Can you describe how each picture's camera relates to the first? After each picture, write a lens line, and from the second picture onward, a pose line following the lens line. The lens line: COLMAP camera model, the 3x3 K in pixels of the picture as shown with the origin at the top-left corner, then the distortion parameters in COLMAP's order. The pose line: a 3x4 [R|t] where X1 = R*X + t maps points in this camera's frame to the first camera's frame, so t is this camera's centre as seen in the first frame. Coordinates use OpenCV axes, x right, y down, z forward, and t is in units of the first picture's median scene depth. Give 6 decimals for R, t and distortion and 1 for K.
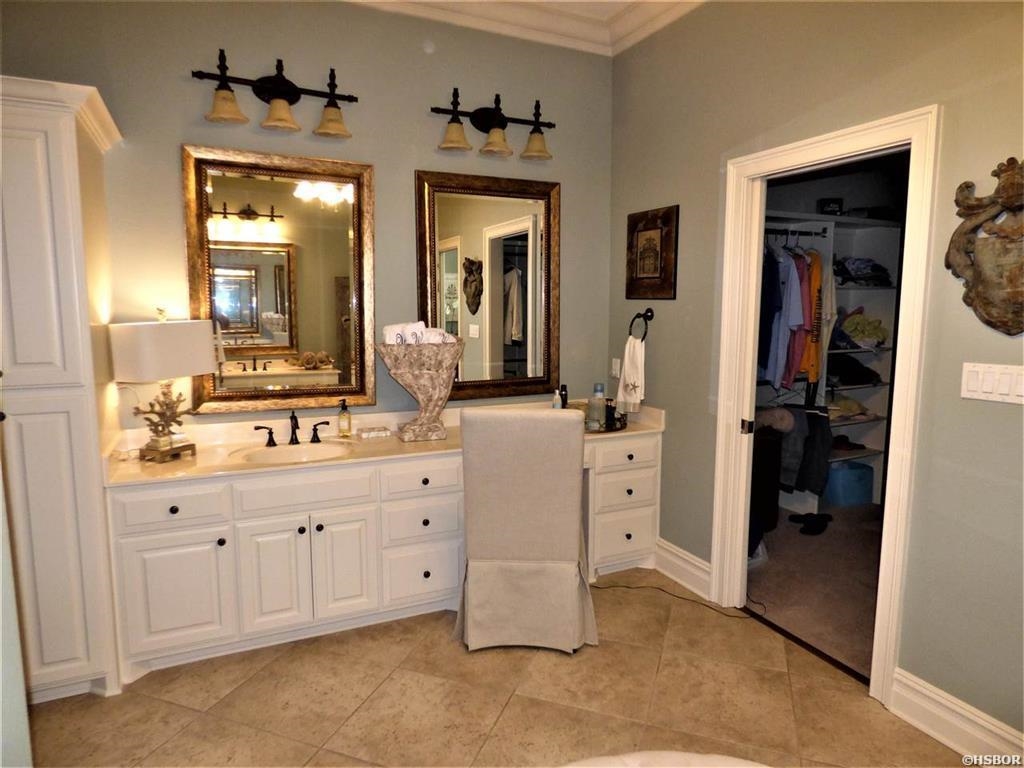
lens RADIAL K [[626.8, 0, 512.7], [0, 626.8, 380.7], [0, 0, 1]] dist [-0.010441, -0.002302]
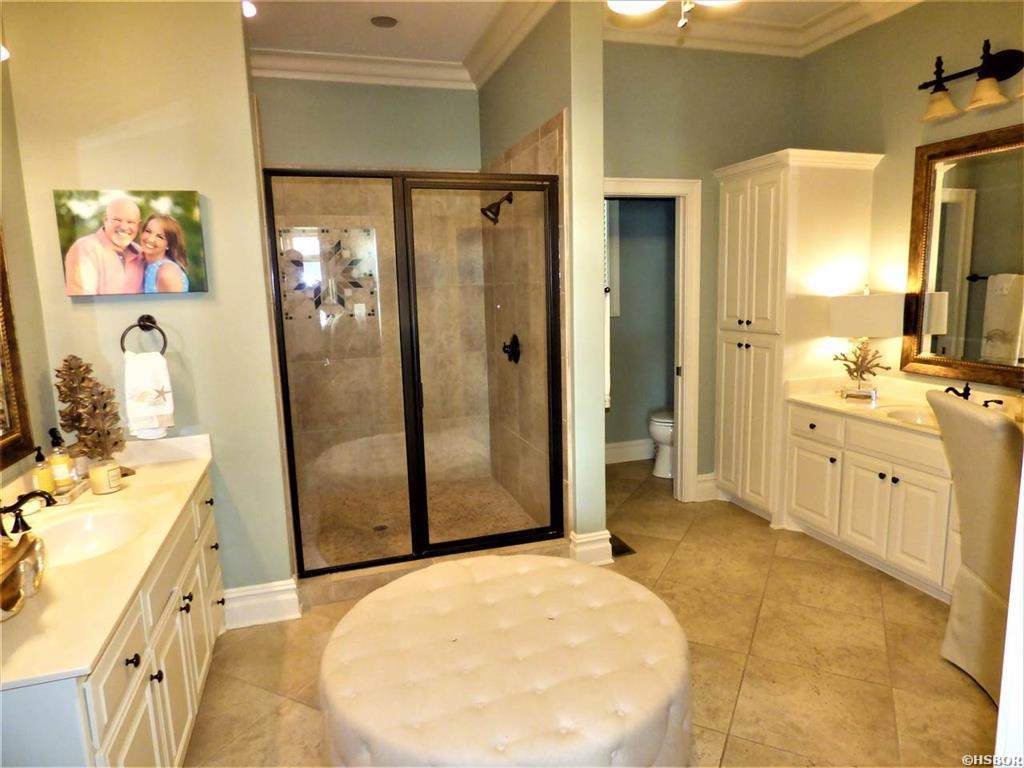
lens RADIAL K [[626.8, 0, 512.7], [0, 626.8, 380.7], [0, 0, 1]] dist [-0.010441, -0.002302]
pose [[-0.145049, 0.147147, -0.978422, 0.945207], [-0.087393, 0.983109, 0.160807, -0.067442], [0.985557, 0.108832, -0.129739, 0.489876]]
